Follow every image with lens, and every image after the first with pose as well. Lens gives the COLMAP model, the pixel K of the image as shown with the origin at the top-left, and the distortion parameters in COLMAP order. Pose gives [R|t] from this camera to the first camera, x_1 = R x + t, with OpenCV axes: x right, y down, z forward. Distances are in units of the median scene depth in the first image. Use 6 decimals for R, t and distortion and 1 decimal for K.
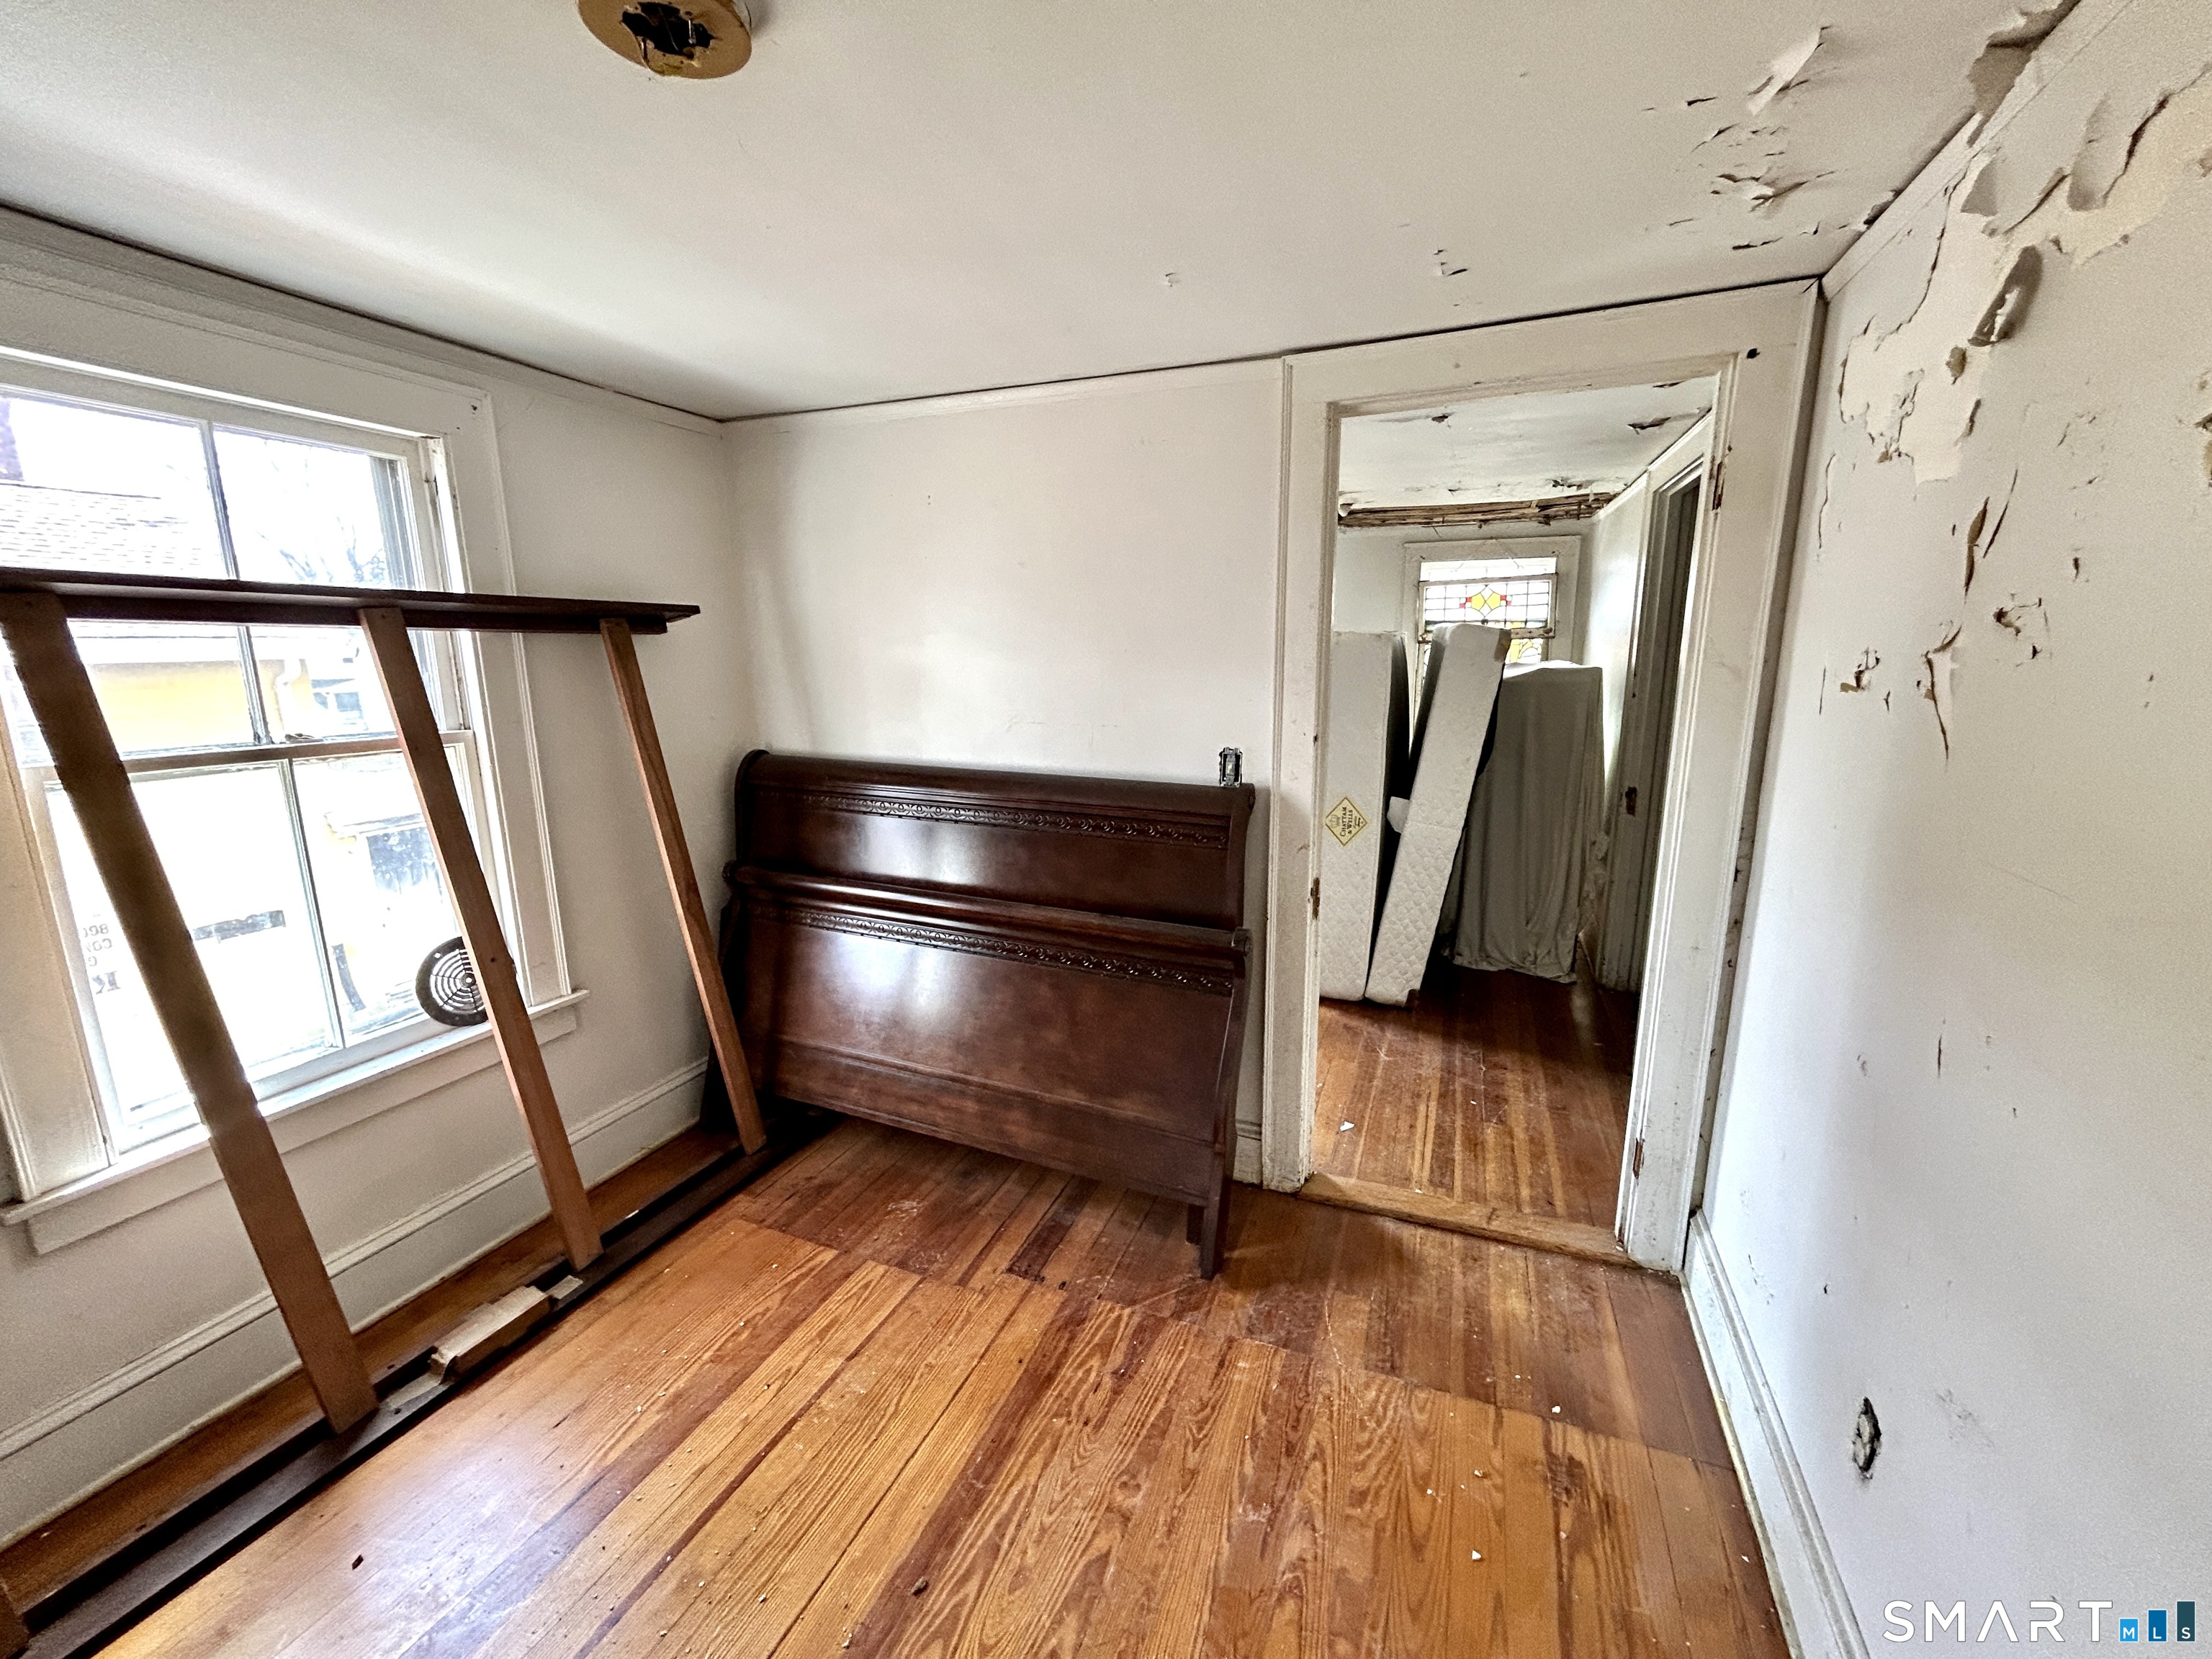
lens RADIAL K [[899.9, 0, 1106.0], [0, 899.9, 832.4], [0, 0, 1]] dist [0.004173, 0.000023]
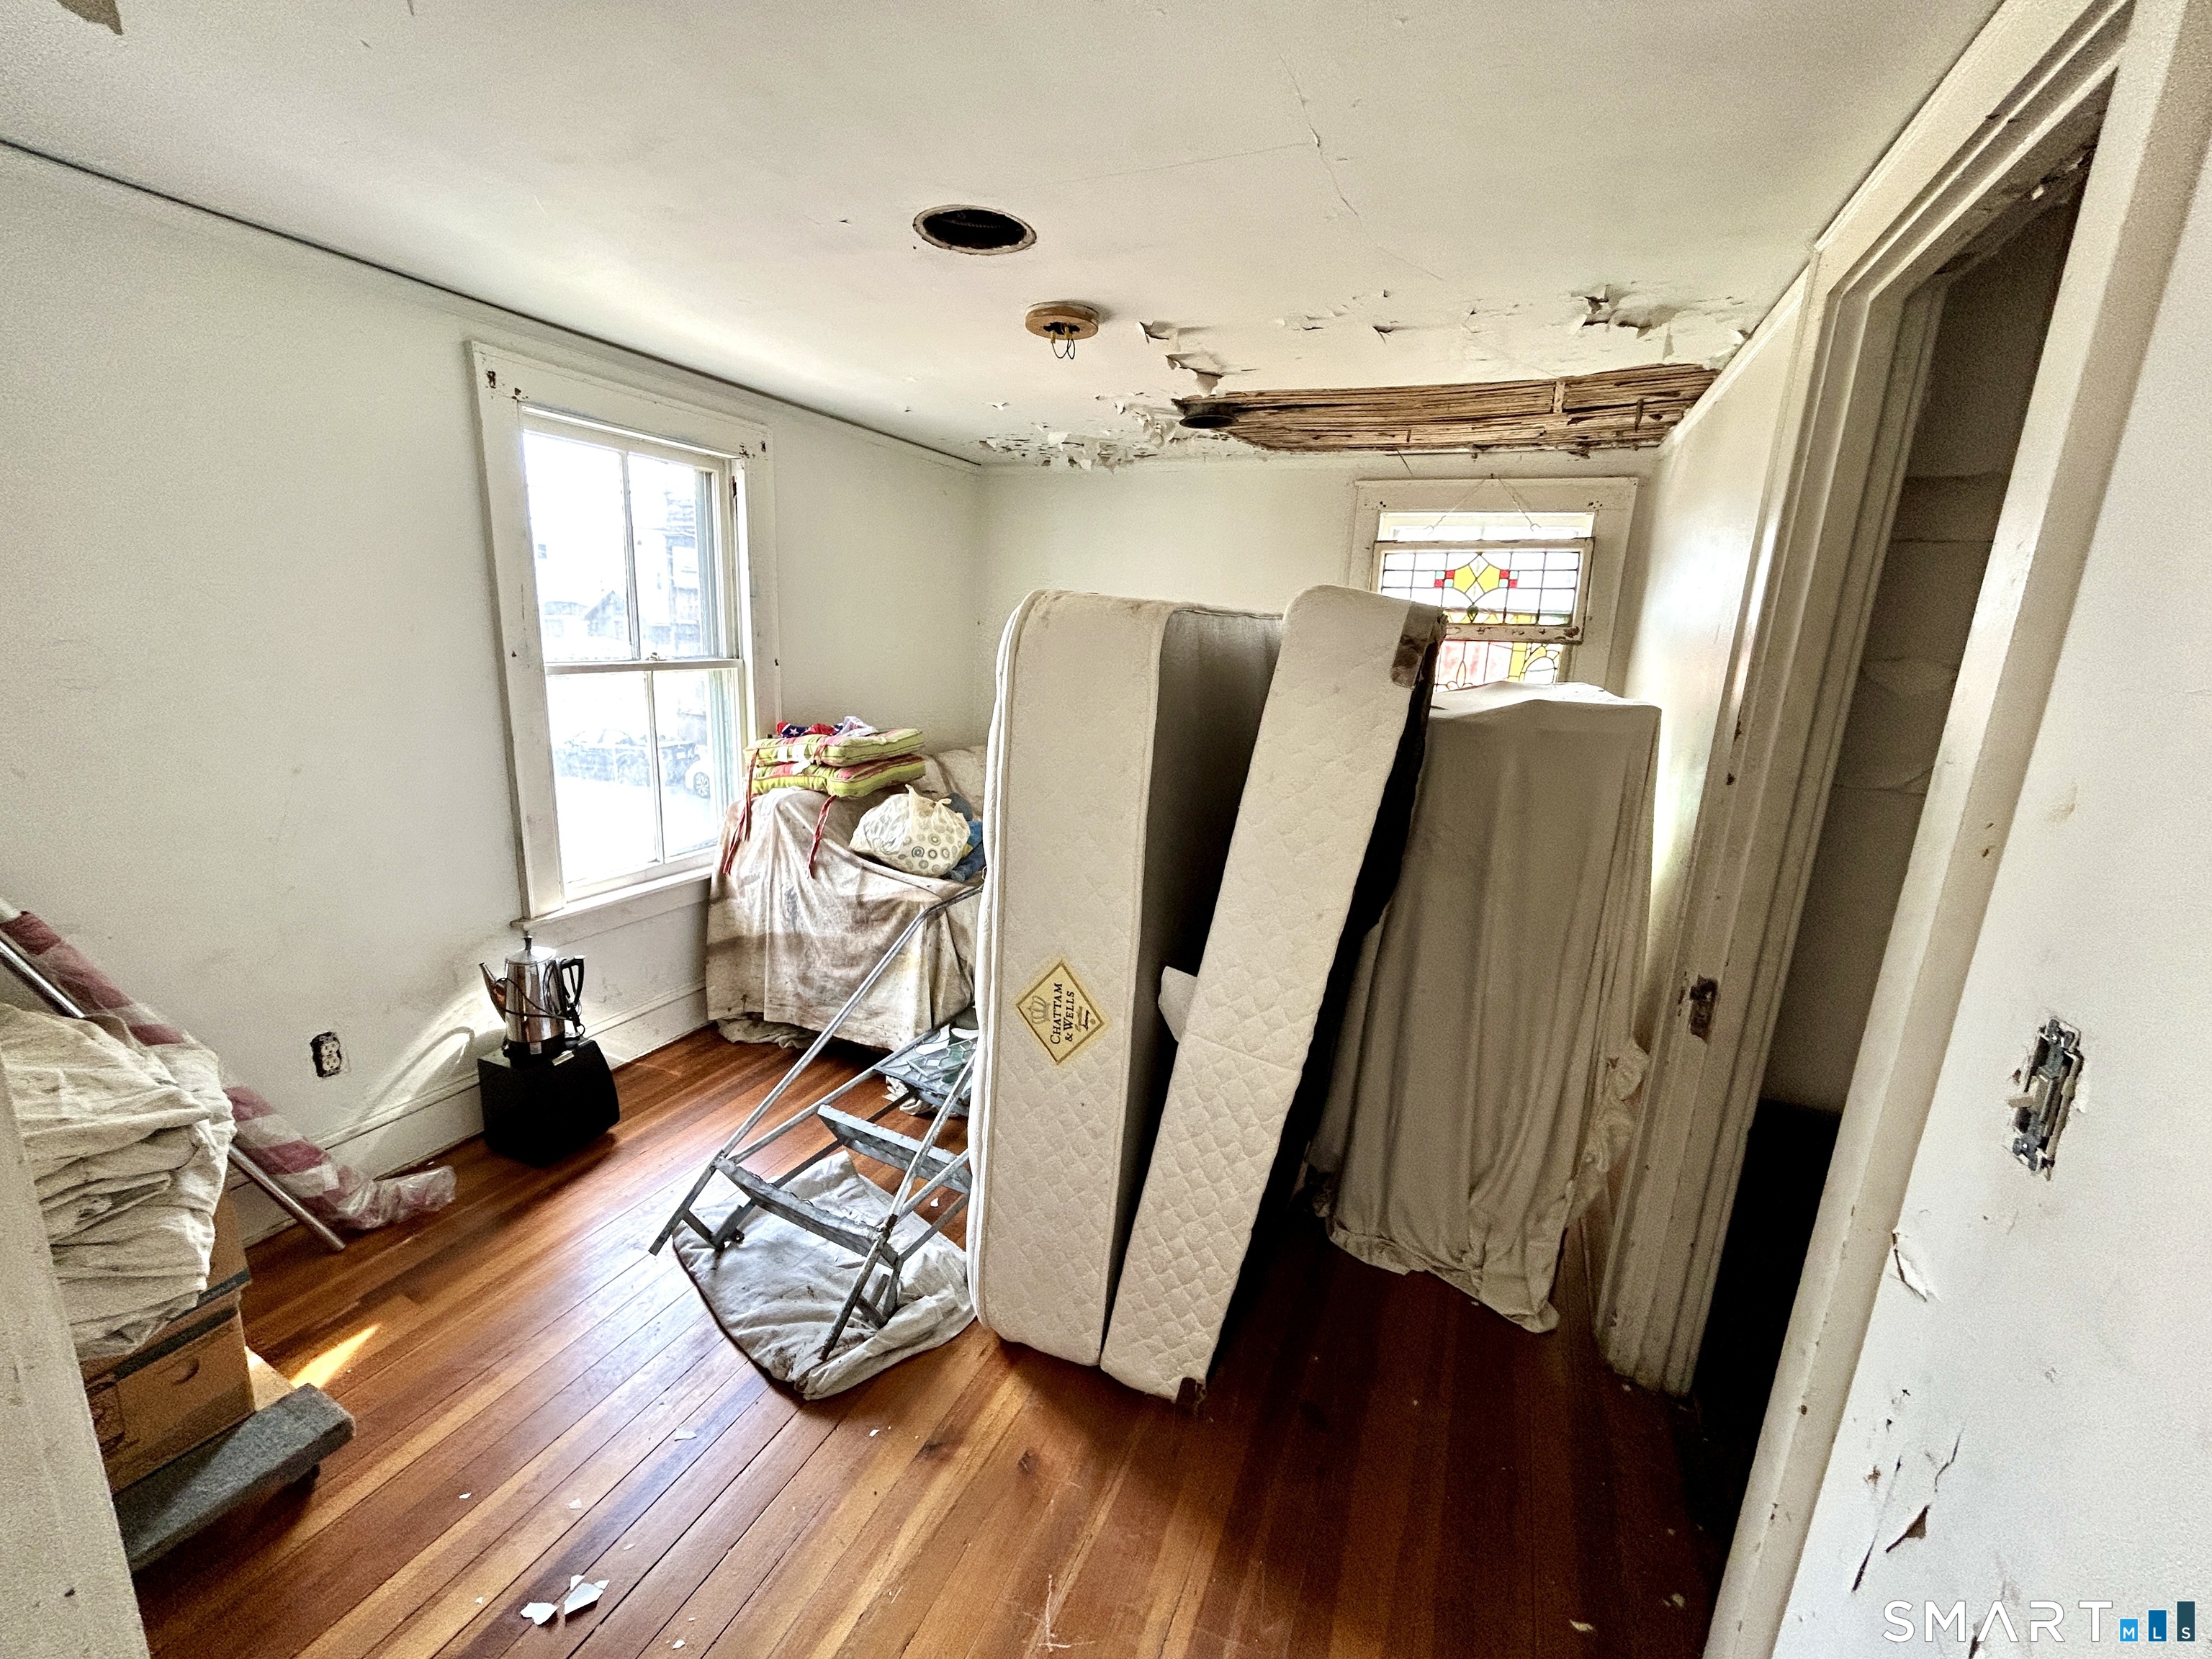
lens RADIAL K [[899.9, 0, 1102.4], [0, 899.9, 820.7], [0, 0, 1]] dist [0.004173, 0.000023]
pose [[0.996682, 0.074742, -0.032238, 0.256519], [-0.074371, 0.997151, 0.012573, -0.101049], [0.033086, -0.010134, 0.999401, 0.477399]]
